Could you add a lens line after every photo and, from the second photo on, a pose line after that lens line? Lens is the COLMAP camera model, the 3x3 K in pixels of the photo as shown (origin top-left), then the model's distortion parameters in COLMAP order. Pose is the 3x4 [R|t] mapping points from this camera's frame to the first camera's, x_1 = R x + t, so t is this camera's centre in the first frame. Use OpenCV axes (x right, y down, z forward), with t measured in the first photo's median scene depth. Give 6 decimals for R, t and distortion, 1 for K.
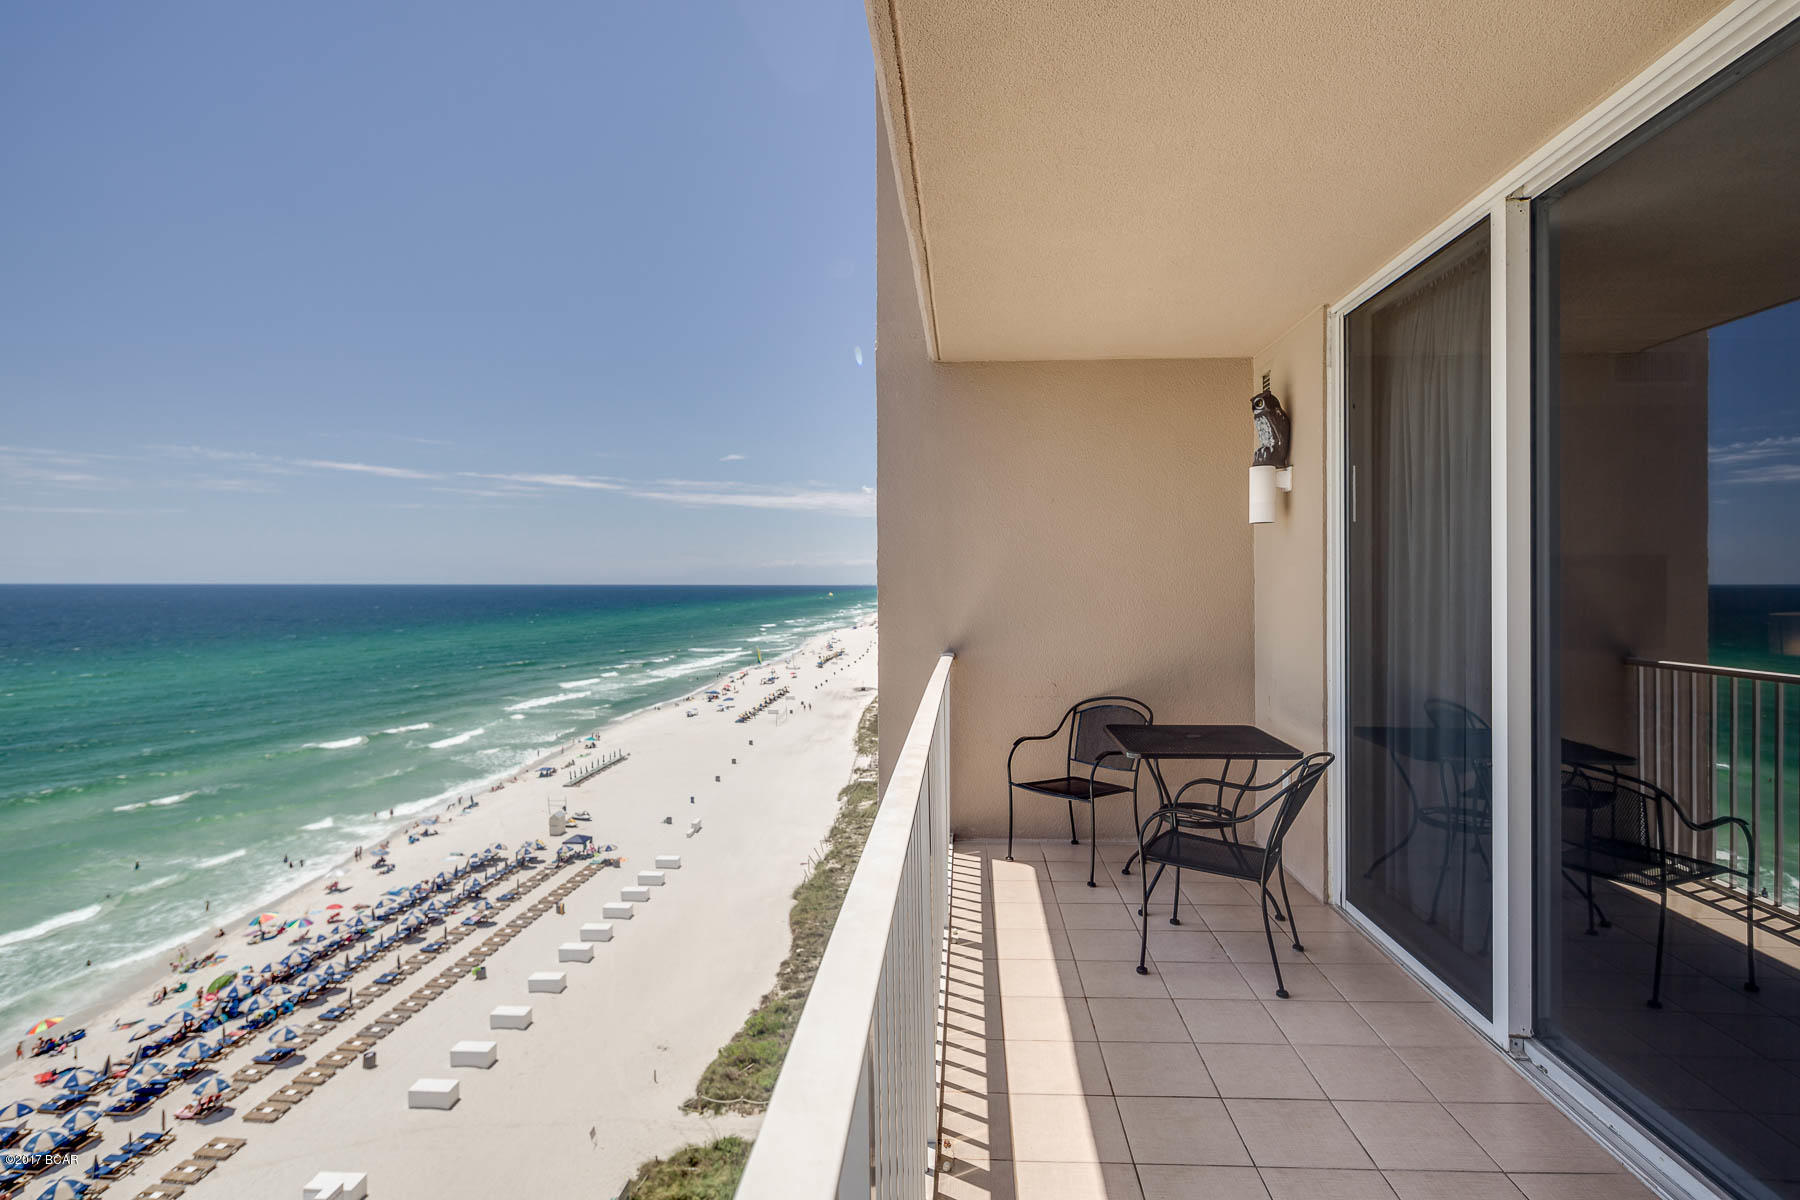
lens RADIAL K [[883.6, 0, 889.1], [0, 883.6, 578.4], [0, 0, 1]] dist [0.001809, -0.000279]
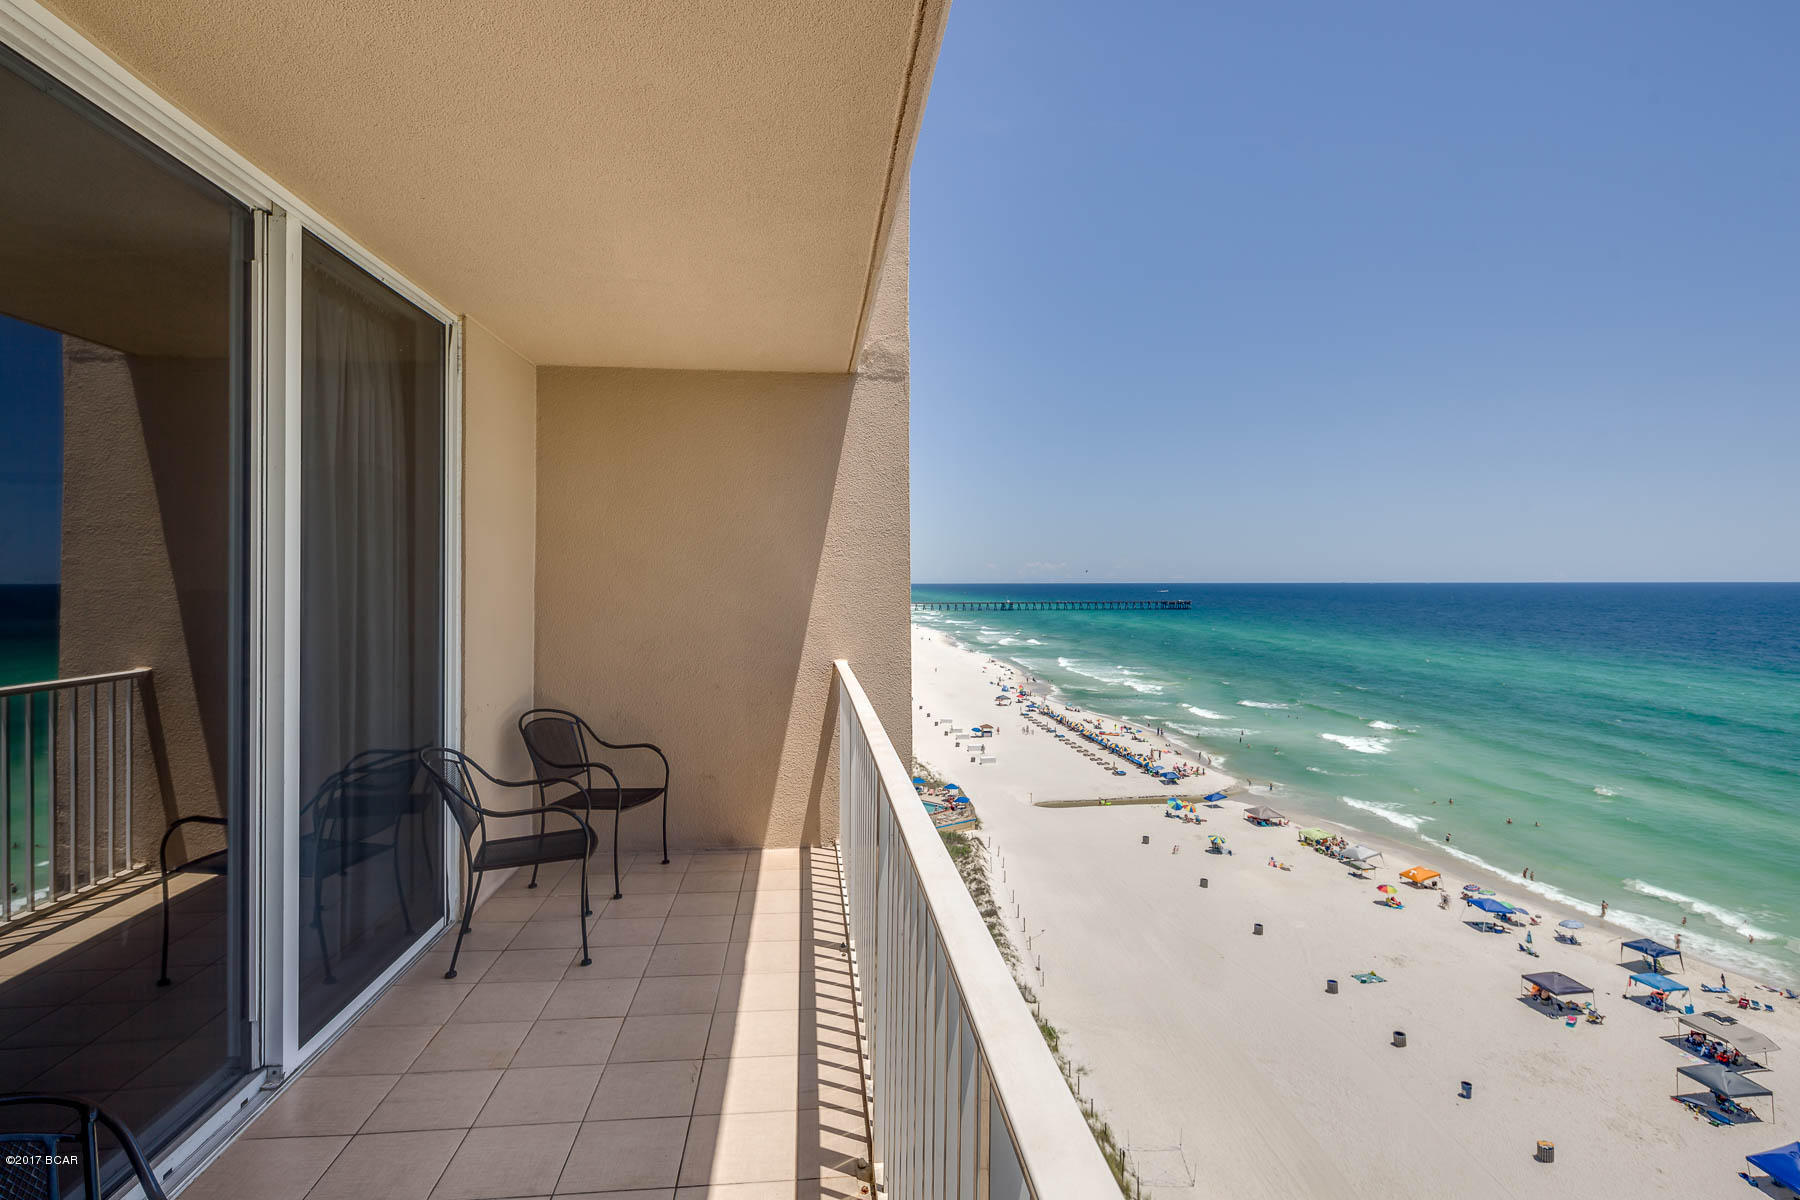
lens RADIAL K [[883.6, 0, 889.1], [0, 883.6, 578.4], [0, 0, 1]] dist [0.001809, -0.000279]
pose [[-0.985226, -0.005034, -0.171183, 0.217462], [-0.006232, 0.999960, 0.006458, -0.023109], [0.171144, 0.007429, -0.985218, 2.170372]]
